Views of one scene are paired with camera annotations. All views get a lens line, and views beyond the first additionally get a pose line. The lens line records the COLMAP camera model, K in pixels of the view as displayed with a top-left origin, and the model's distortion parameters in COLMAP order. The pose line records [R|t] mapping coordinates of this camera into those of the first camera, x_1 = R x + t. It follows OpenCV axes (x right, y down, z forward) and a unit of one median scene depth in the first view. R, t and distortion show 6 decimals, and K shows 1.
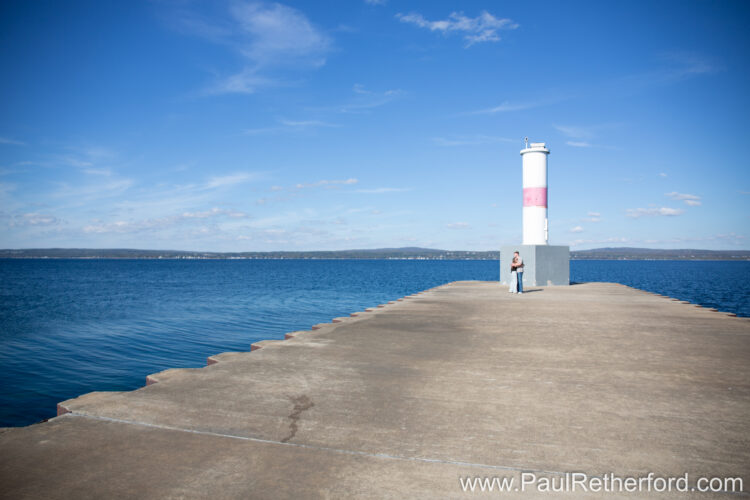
lens RADIAL K [[517.3, 0, 377.8], [0, 517.3, 252.6], [0, 0, 1]] dist [-0.061356, 0.001126]
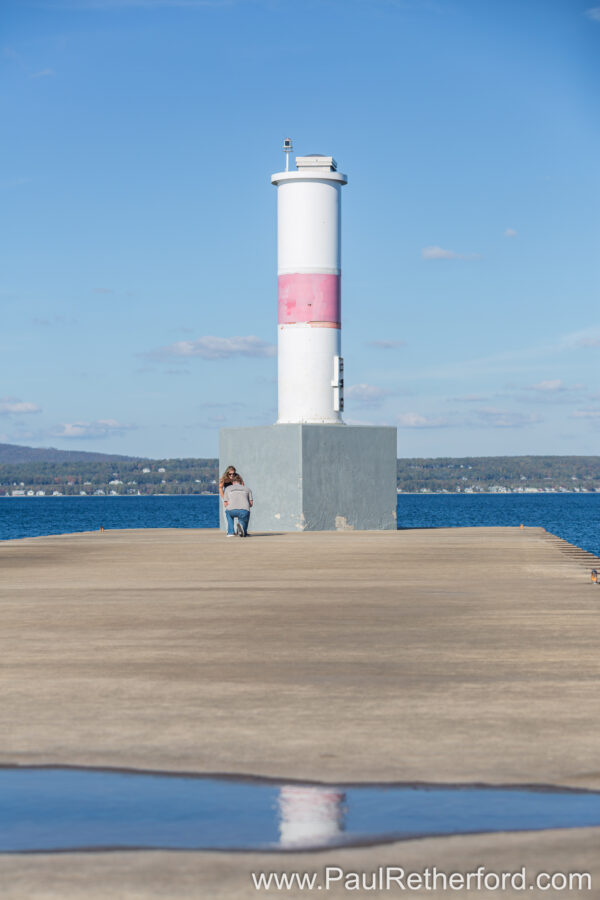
lens RADIAL K [[2343.9, 0, 300.1], [0, 2343.9, 450.4], [0, 0, 1]] dist [-0.166101, 0.000000]
pose [[0.980364, -0.005545, 0.197121, -0.041469], [0.007103, 0.999949, -0.007196, 0.016383], [-0.197071, 0.008455, 0.980353, -0.694000]]
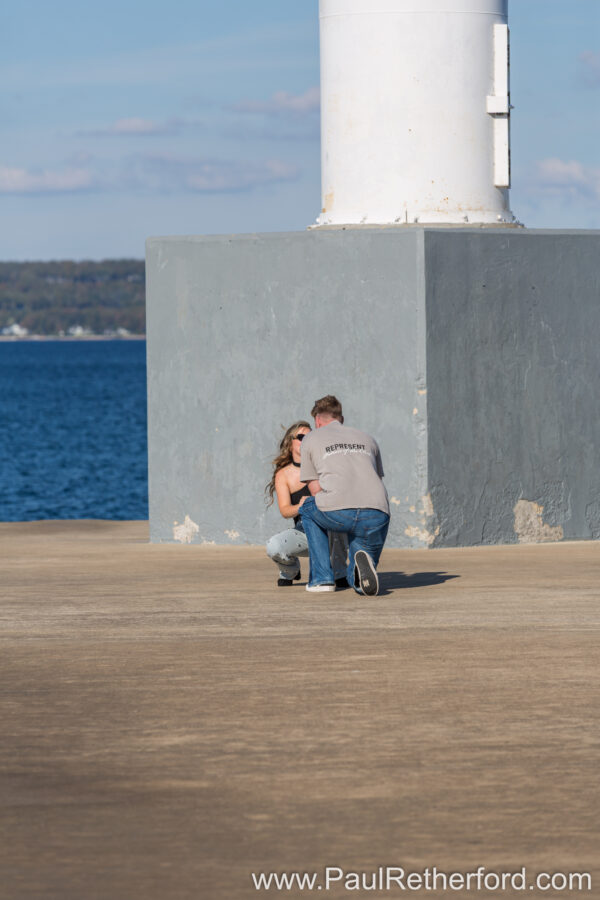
lens RADIAL K [[5029.3, 0, 305.0], [0, 5029.3, 443.7], [0, 0, 1]] dist [0.579164, 0.000000]
pose [[0.953680, -0.021253, 0.300072, -0.098765], [0.011486, 0.999346, 0.034274, -0.004482], [-0.300605, -0.029240, 0.953301, -0.191756]]
